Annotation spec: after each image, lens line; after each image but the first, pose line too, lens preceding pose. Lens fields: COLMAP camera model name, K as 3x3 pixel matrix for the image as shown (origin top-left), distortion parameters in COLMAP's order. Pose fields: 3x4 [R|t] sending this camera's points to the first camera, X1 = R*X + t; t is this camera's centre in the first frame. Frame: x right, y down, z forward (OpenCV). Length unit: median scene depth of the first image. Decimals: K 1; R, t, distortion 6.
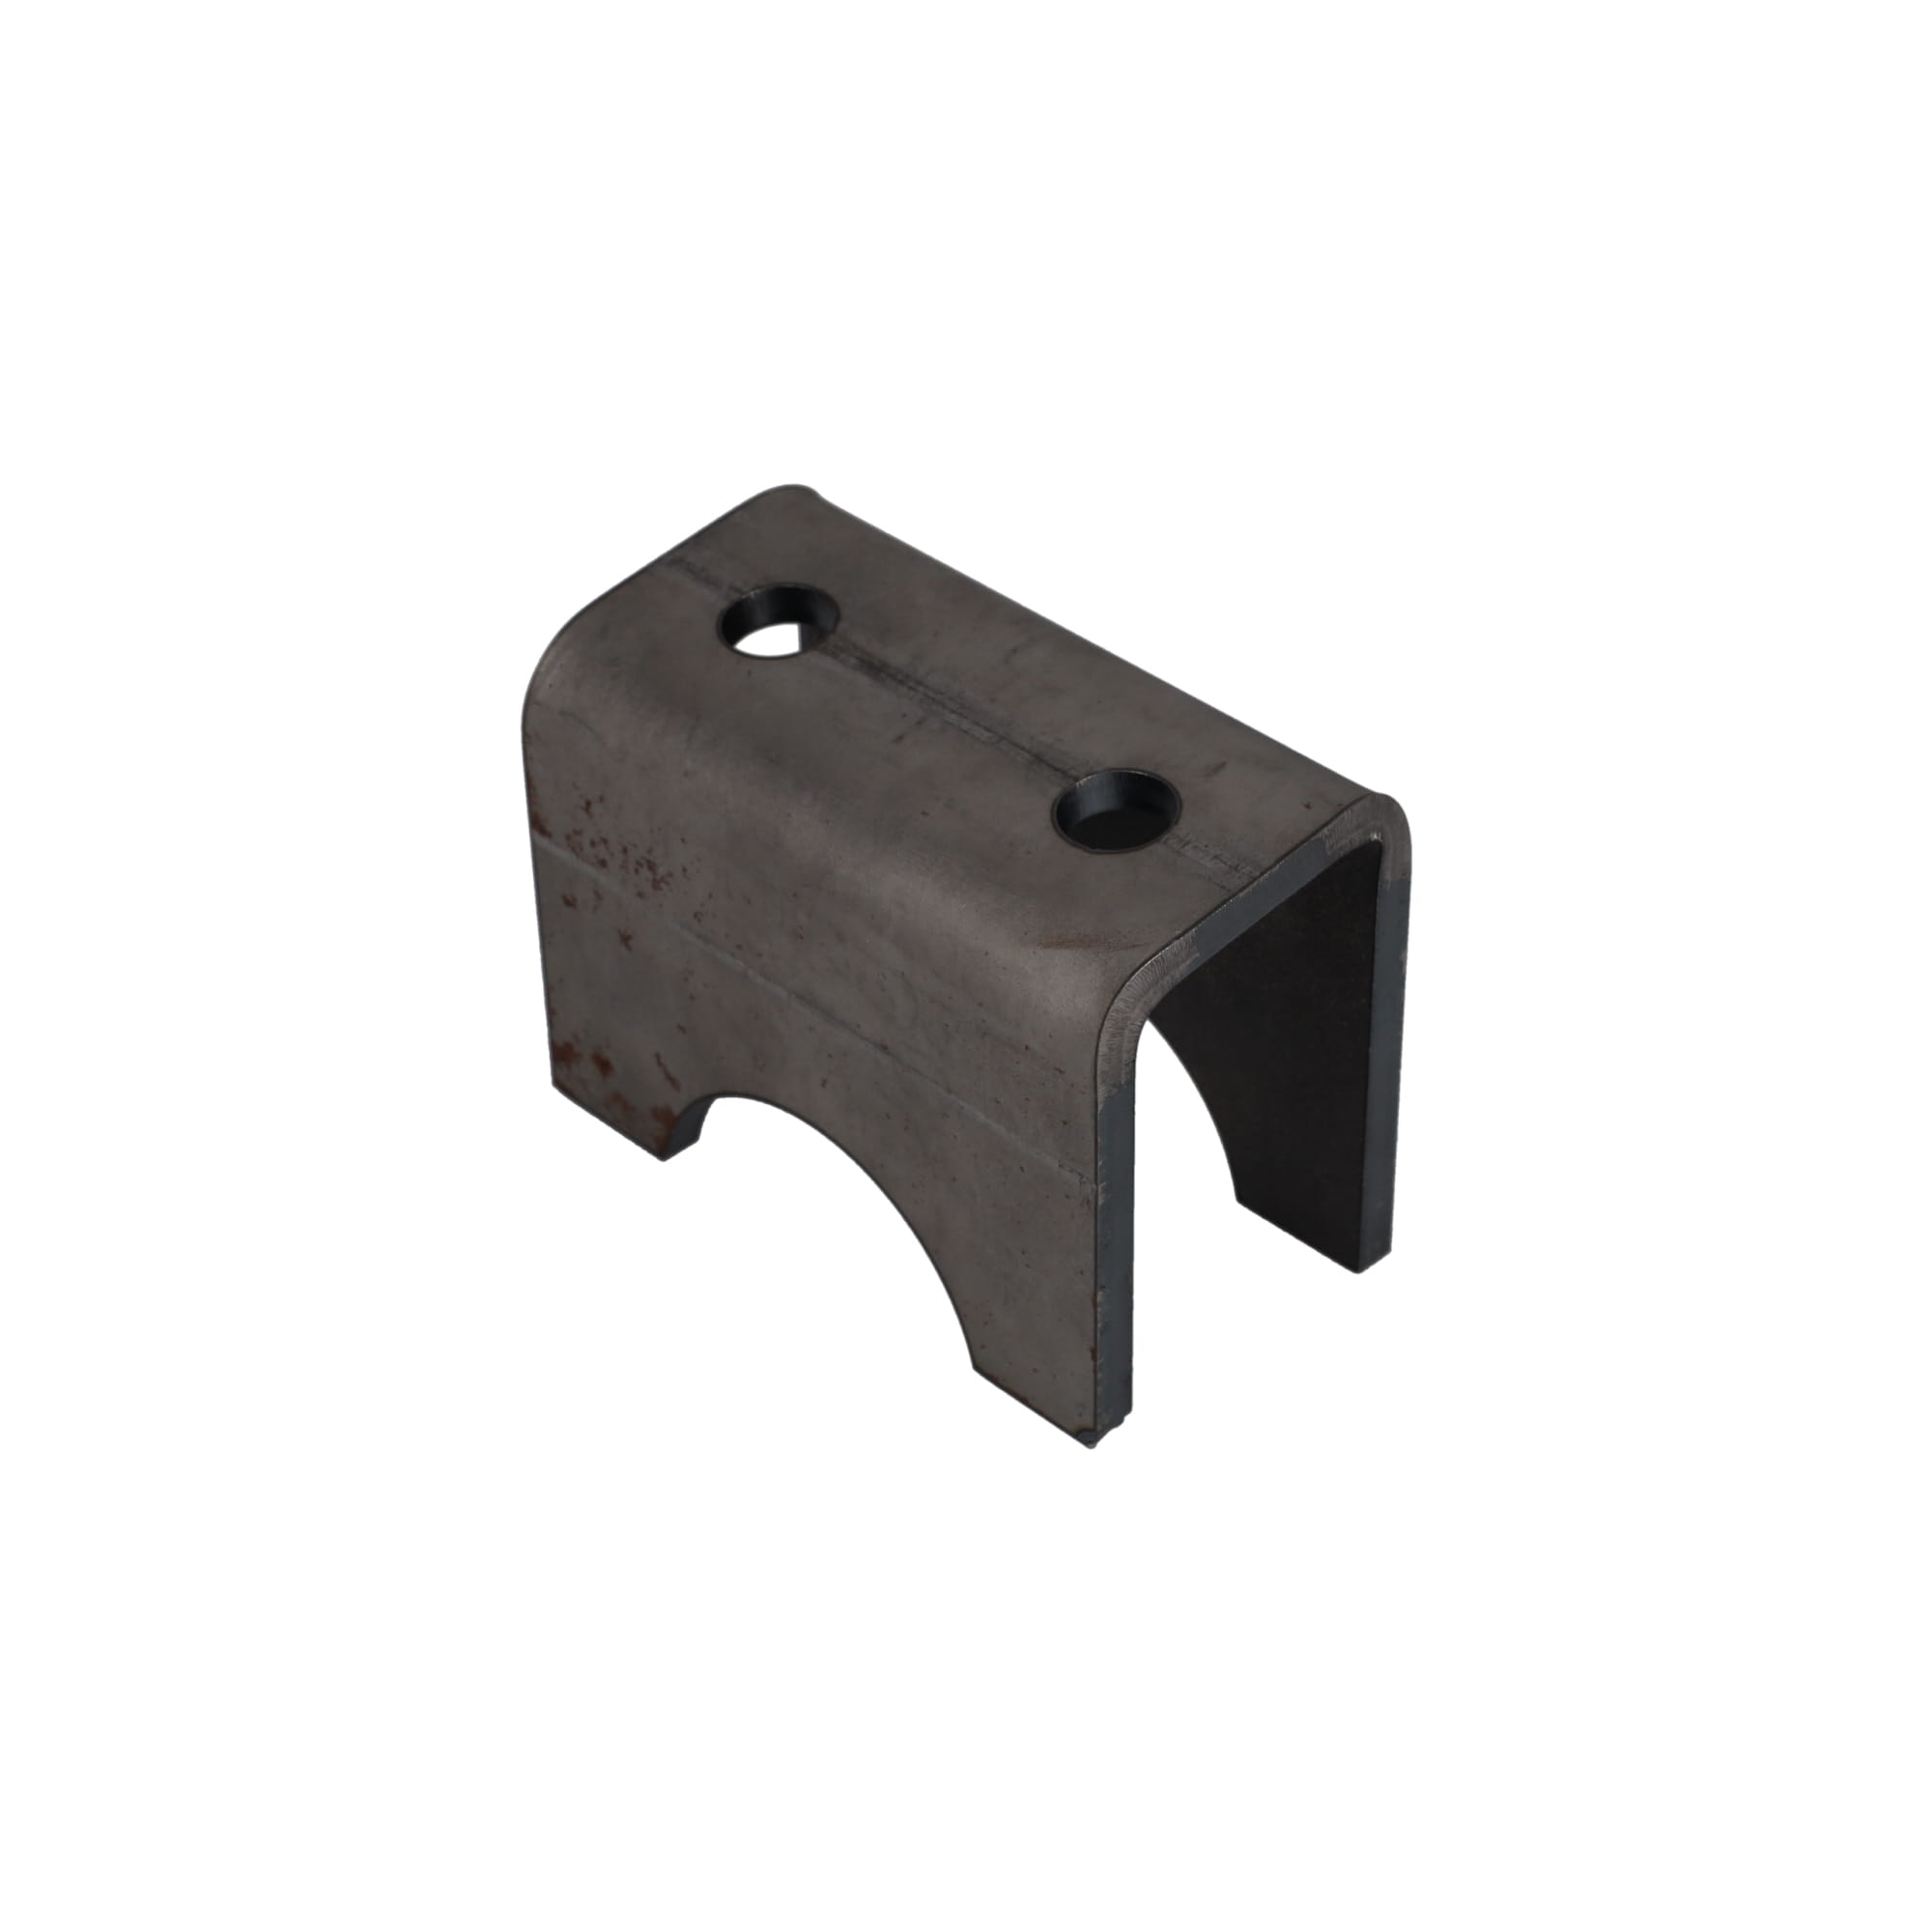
lens RADIAL K [[4669.4, 0, 966.0], [0, 4669.4, 966.0], [0, 0, 1]] dist [-0.072600, -0.020483]
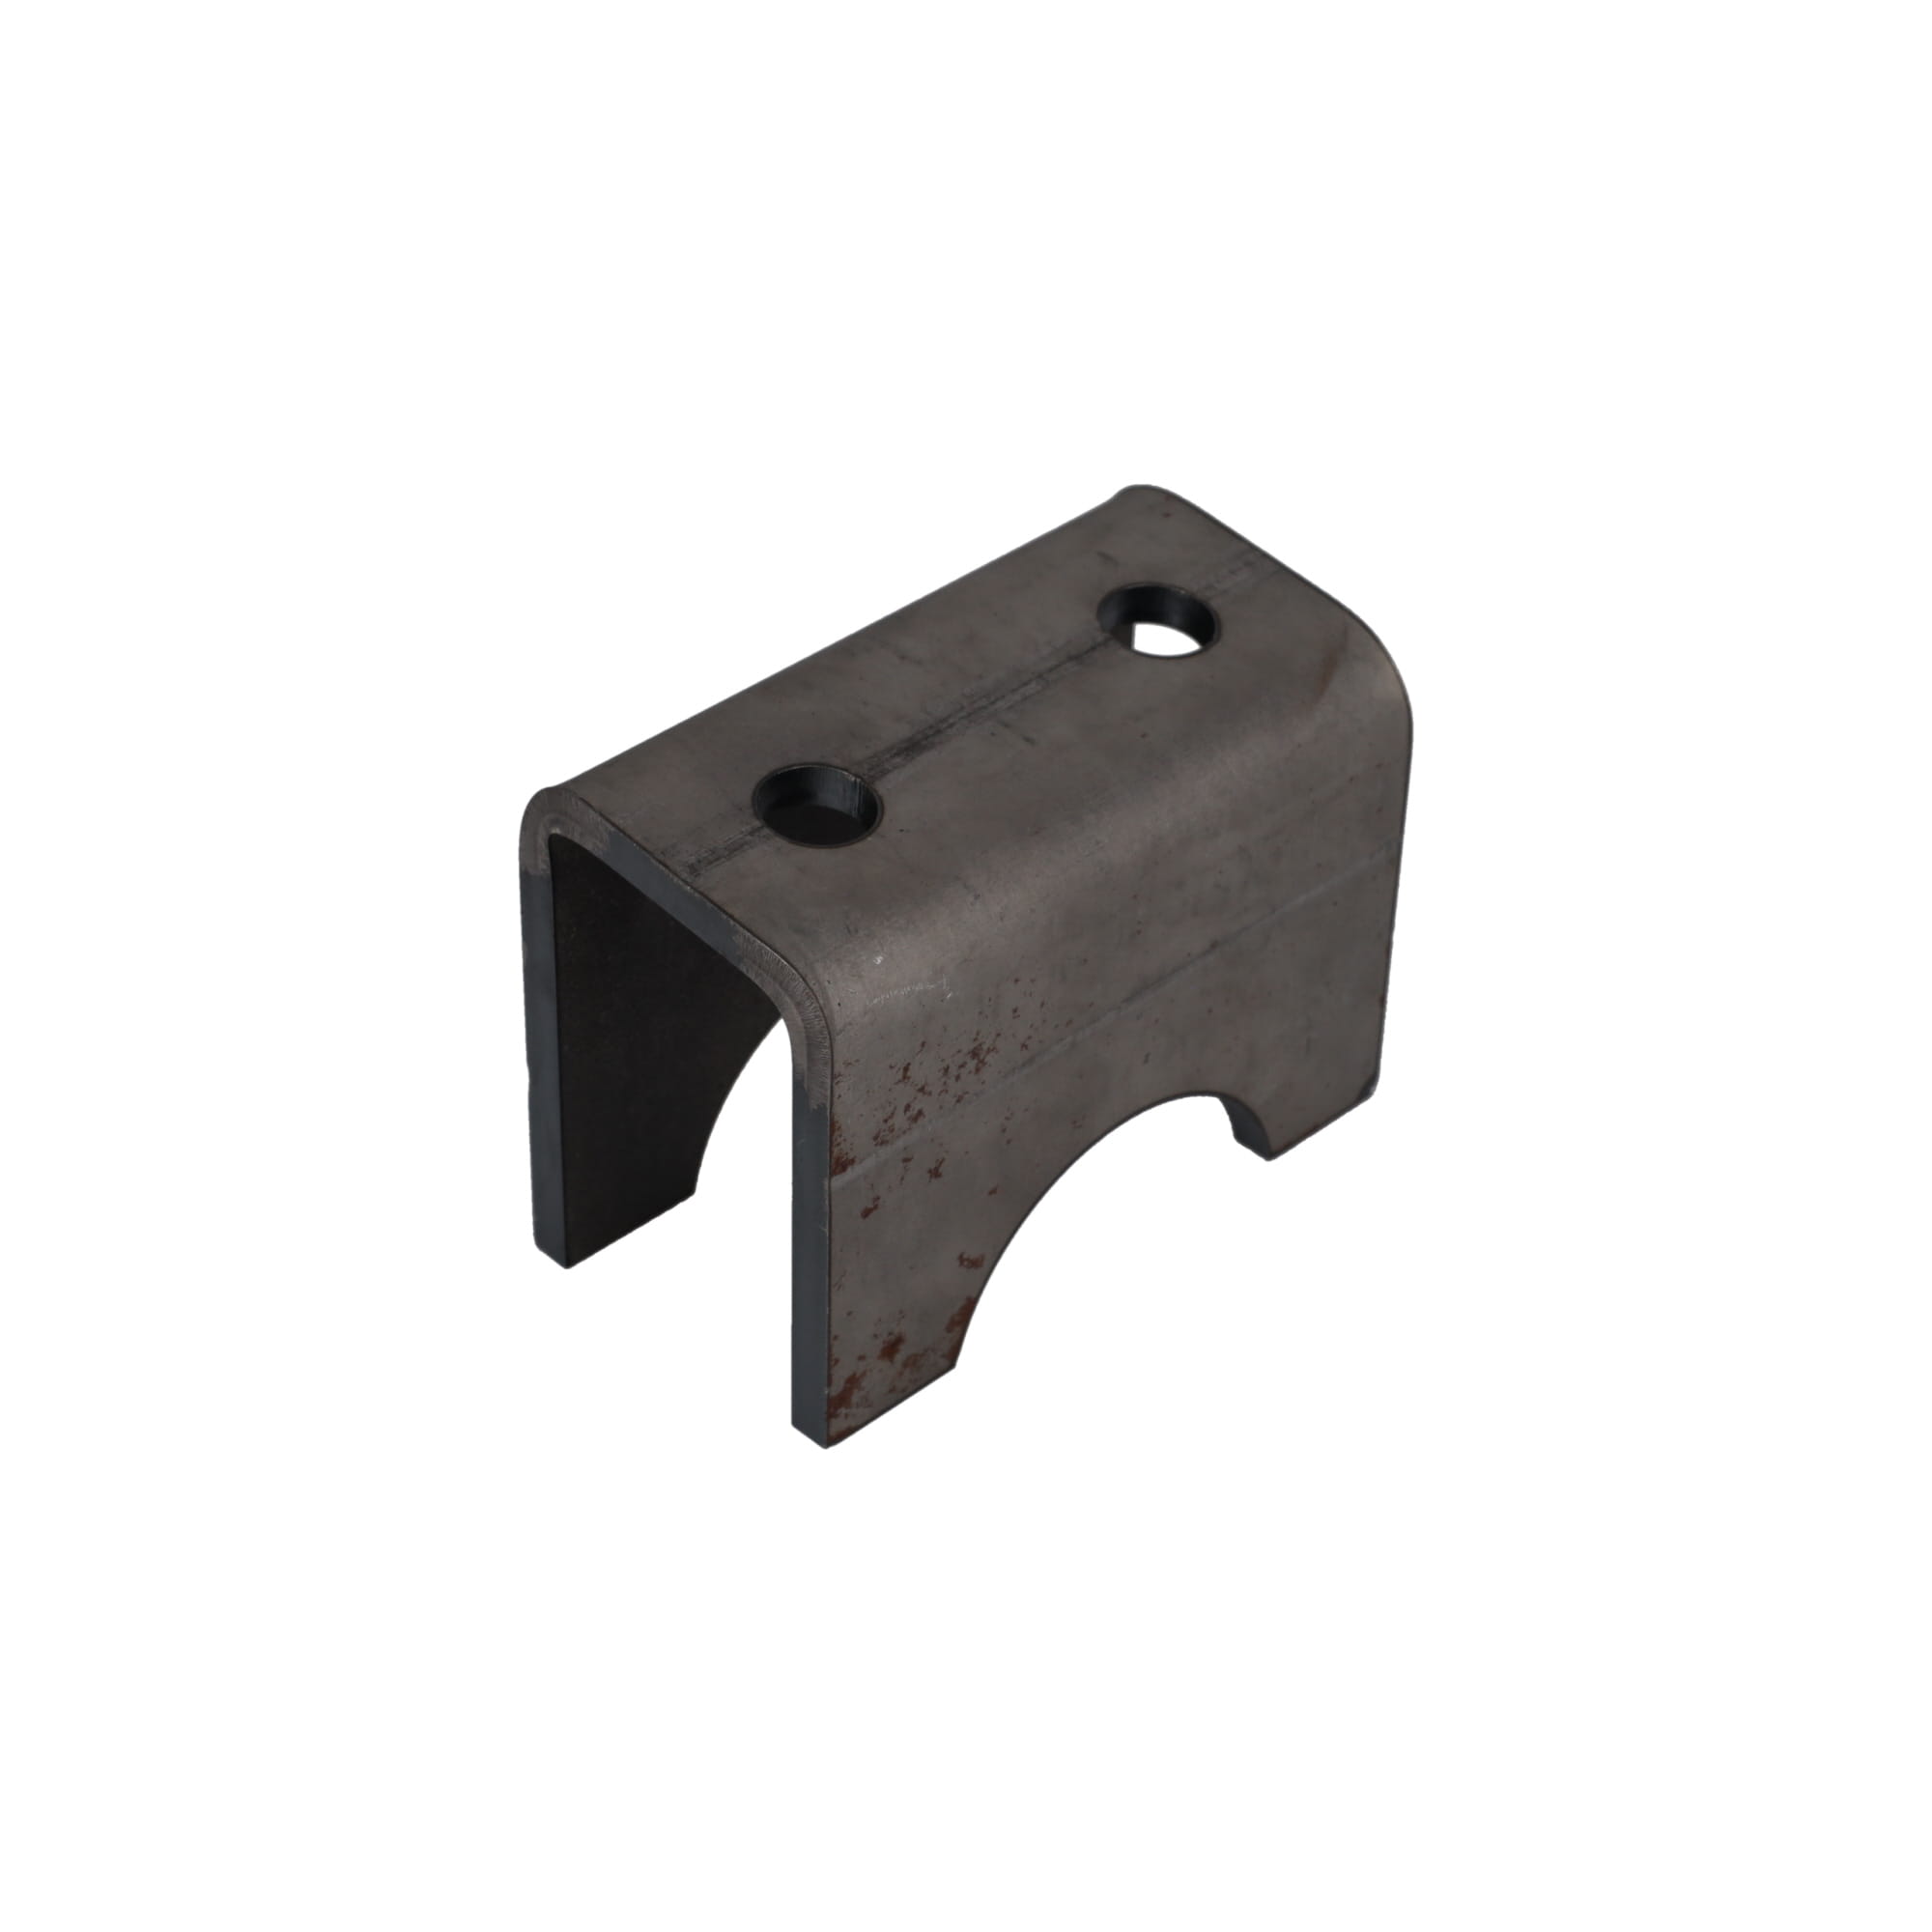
lens RADIAL K [[4669.4, 0, 966.0], [0, 4669.4, 966.0], [0, 0, 1]] dist [-0.072600, -0.020483]
pose [[-0.002692, -0.596766, 0.802411, -0.832472], [0.587567, 0.648348, 0.484159, -0.501744], [-0.809171, 0.472773, 0.348895, 0.677947]]
